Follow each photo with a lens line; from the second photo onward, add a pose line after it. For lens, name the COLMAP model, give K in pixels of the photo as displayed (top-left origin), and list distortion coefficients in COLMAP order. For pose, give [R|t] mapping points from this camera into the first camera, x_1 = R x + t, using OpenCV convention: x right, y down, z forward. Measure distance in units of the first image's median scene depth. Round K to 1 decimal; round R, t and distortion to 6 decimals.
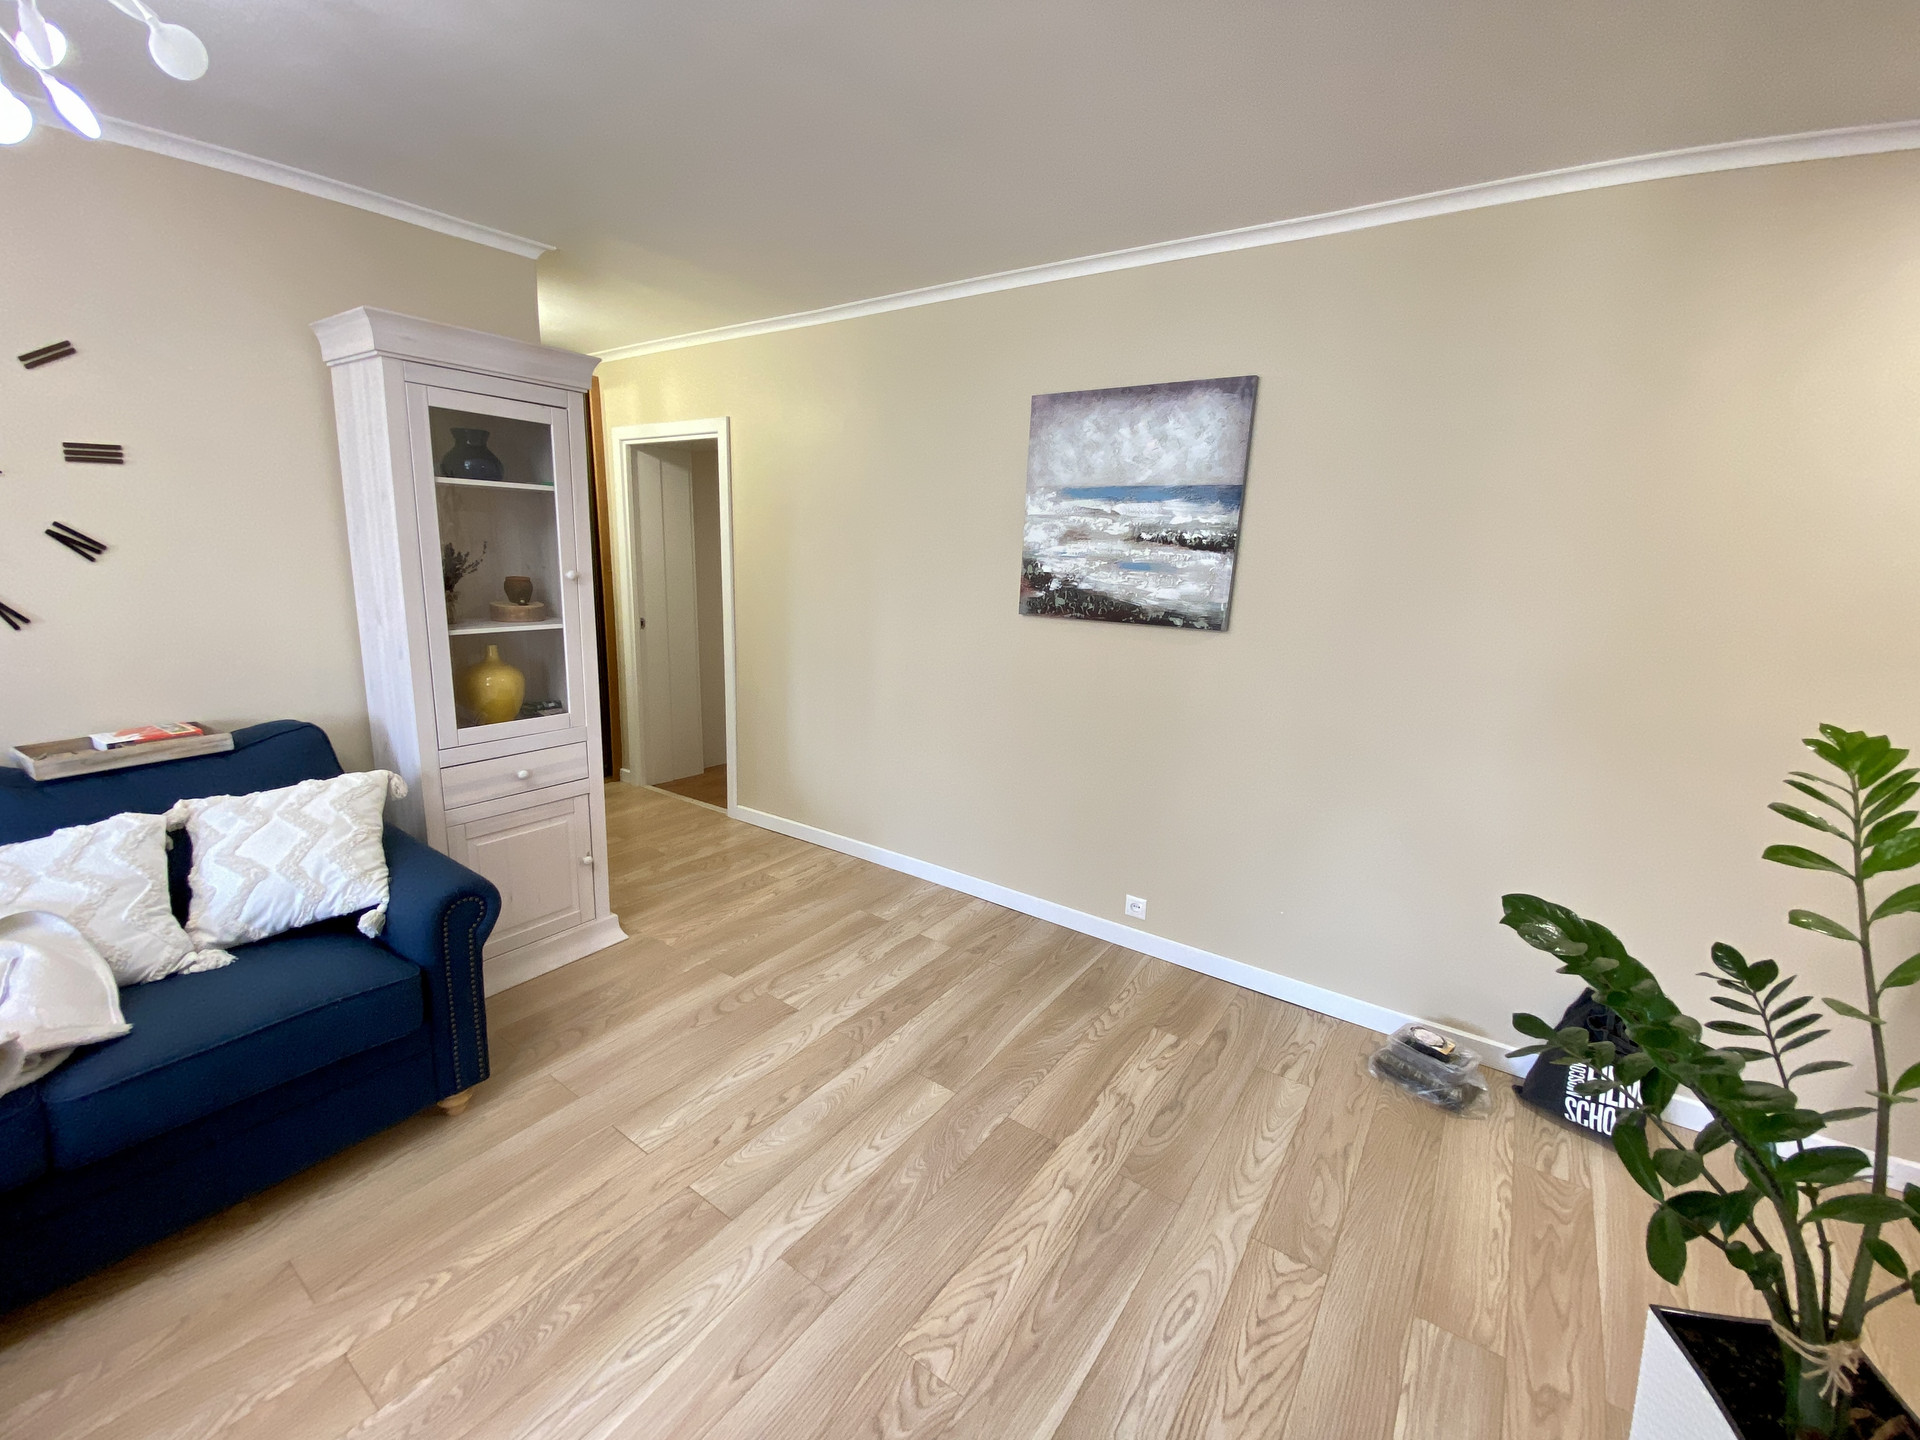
lens RADIAL K [[772.7, 0, 950.0], [0, 772.7, 720.9], [0, 0, 1]] dist [0.056677, -0.043580]
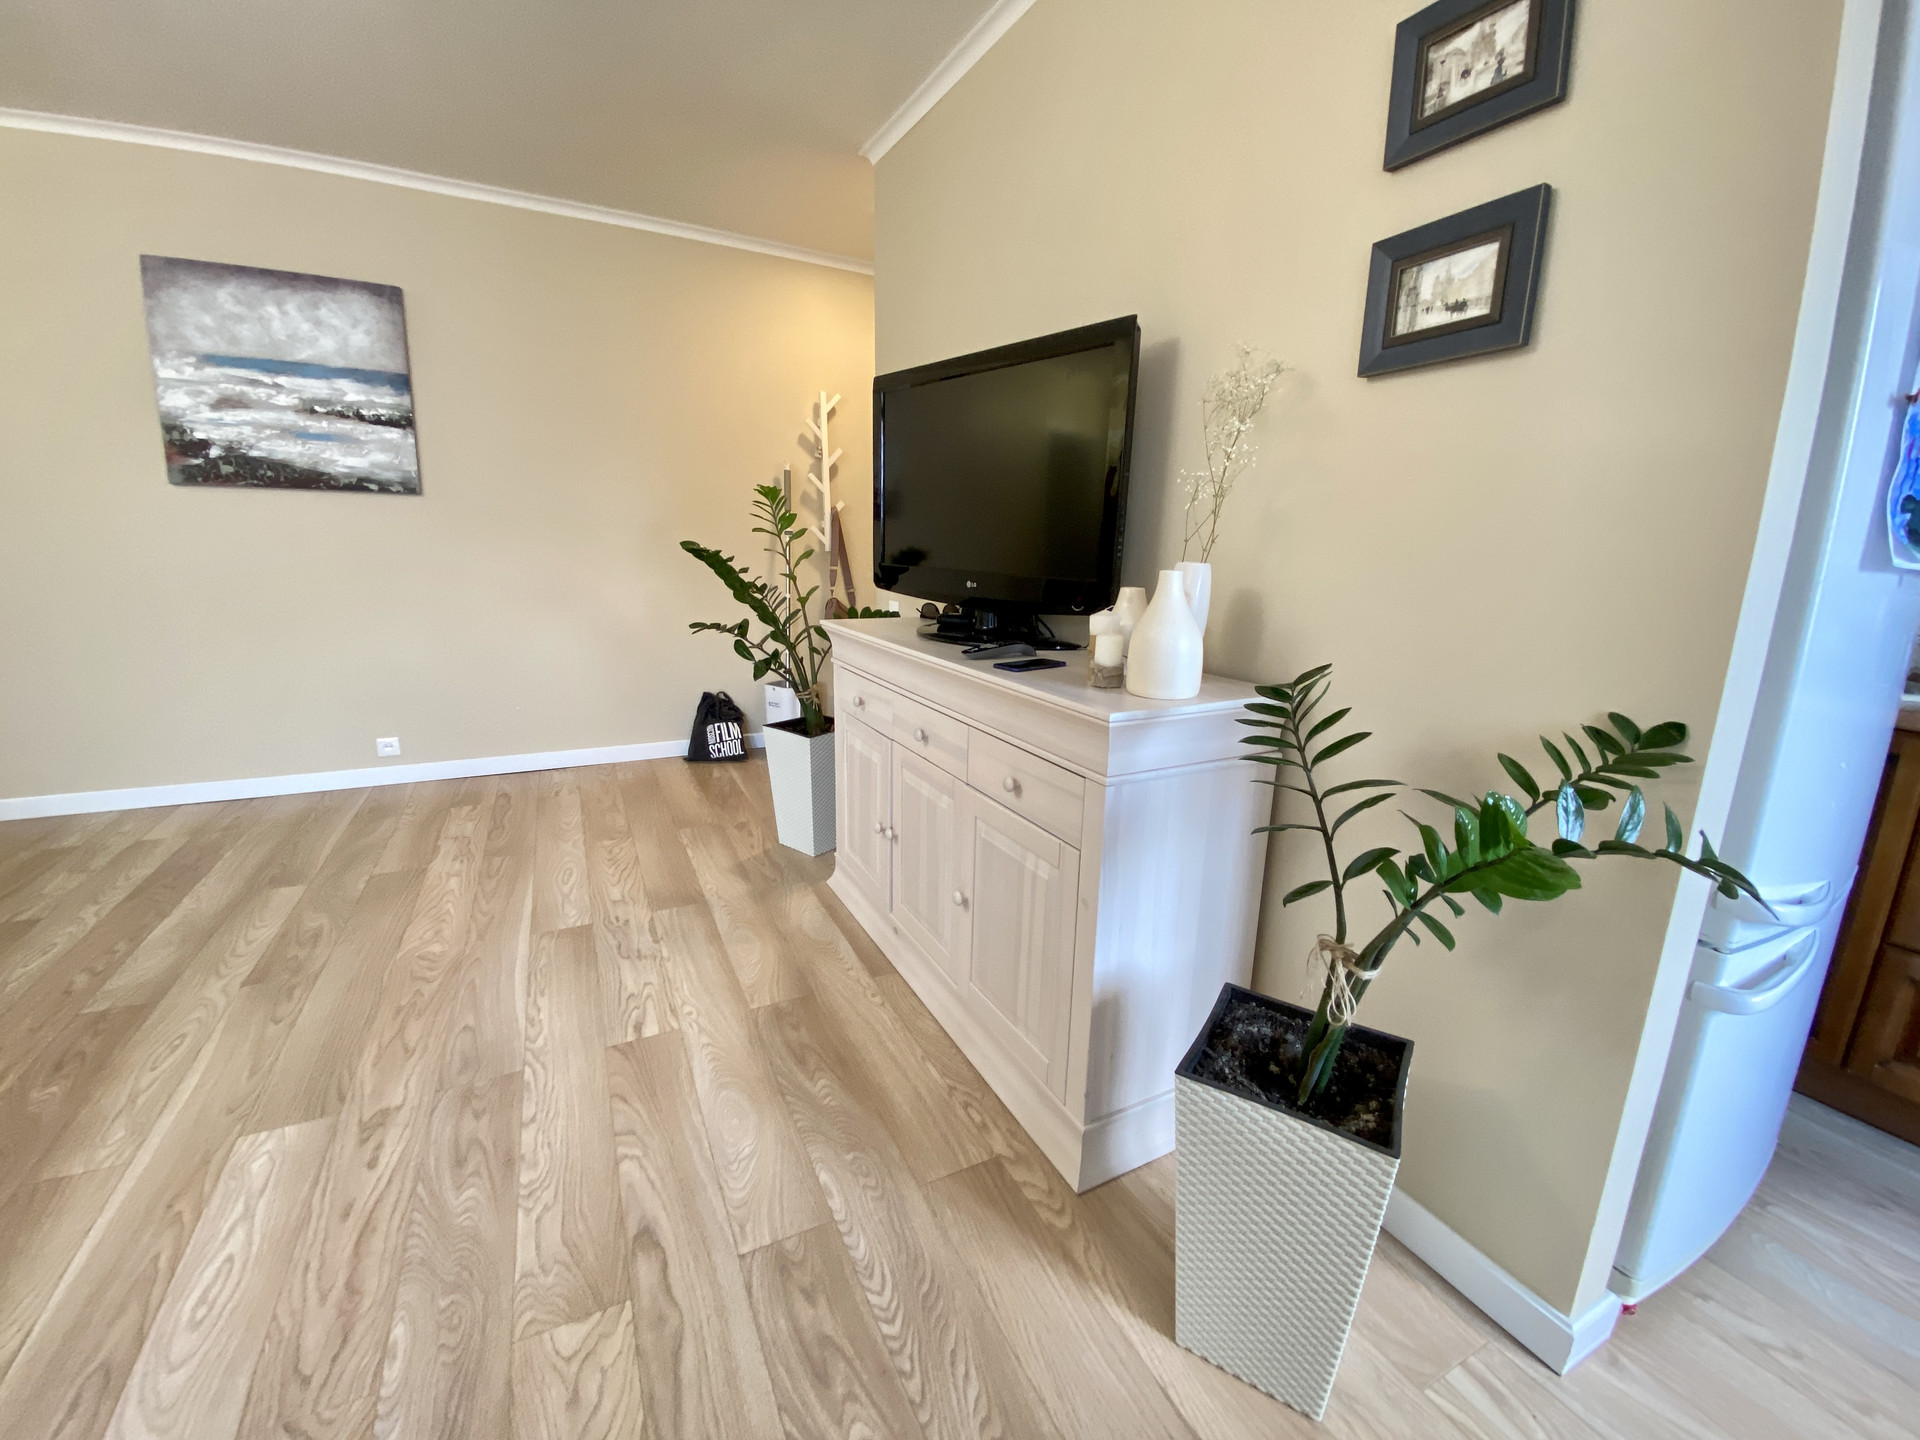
lens RADIAL K [[776.0, 0, 965.5], [0, 776.0, 722.0], [0, 0, 1]] dist [0.011476, -0.018708]
pose [[0.450107, -0.213605, 0.867051, -0.403827], [0.172051, 0.973521, 0.150519, 0.200403], [-0.876243, 0.081427, 0.474939, -0.321532]]
